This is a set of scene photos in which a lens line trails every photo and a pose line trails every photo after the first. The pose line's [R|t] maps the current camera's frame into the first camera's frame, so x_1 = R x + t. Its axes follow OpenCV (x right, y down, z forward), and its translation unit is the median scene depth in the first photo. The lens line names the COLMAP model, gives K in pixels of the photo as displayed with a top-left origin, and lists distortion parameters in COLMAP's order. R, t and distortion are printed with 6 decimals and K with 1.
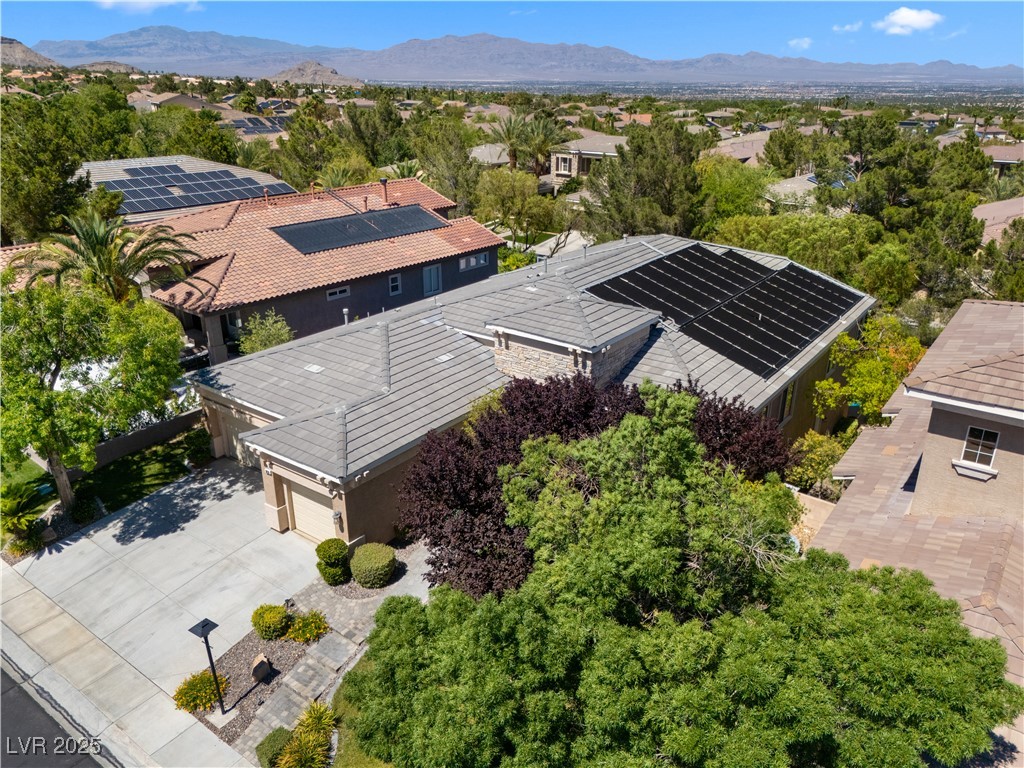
lens RADIAL K [[757.6, 0, 512.0], [0, 757.6, 384.0], [0, 0, 1]] dist [0.058425, -0.039748]
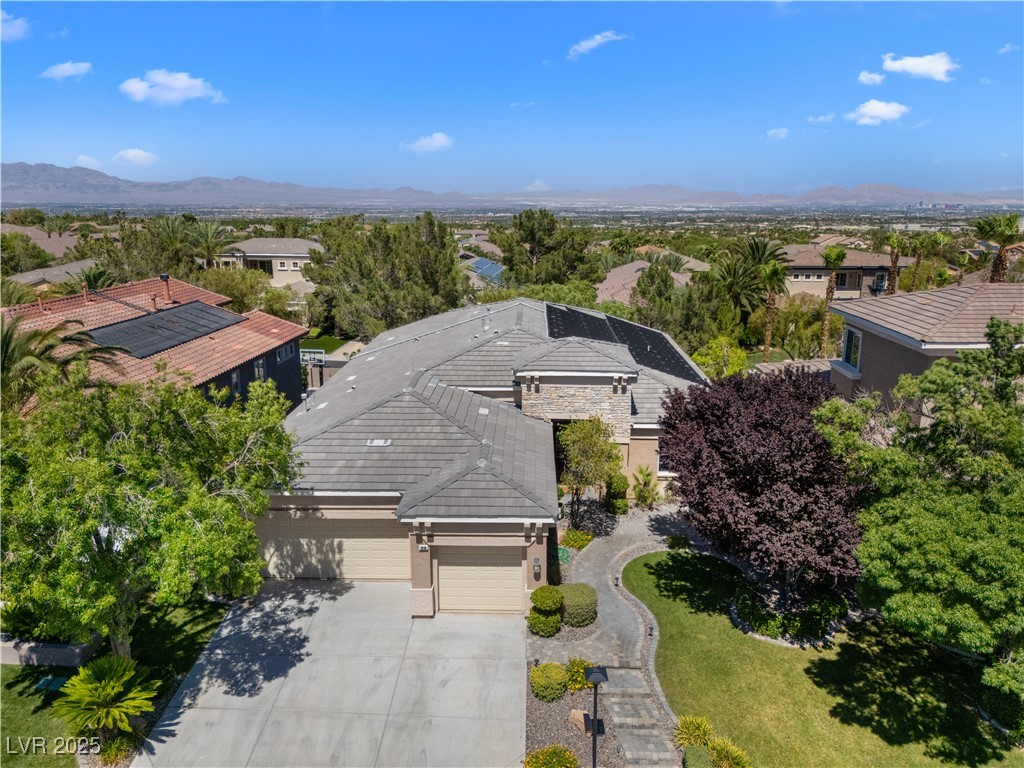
lens RADIAL K [[757.6, 0, 512.0], [0, 757.6, 384.0], [0, 0, 1]] dist [0.058425, -0.039748]
pose [[0.825617, -0.139270, 0.546772, -0.642859], [0.215825, 0.973314, -0.077976, 0.017495], [-0.521321, 0.182385, 0.833642, 0.148161]]
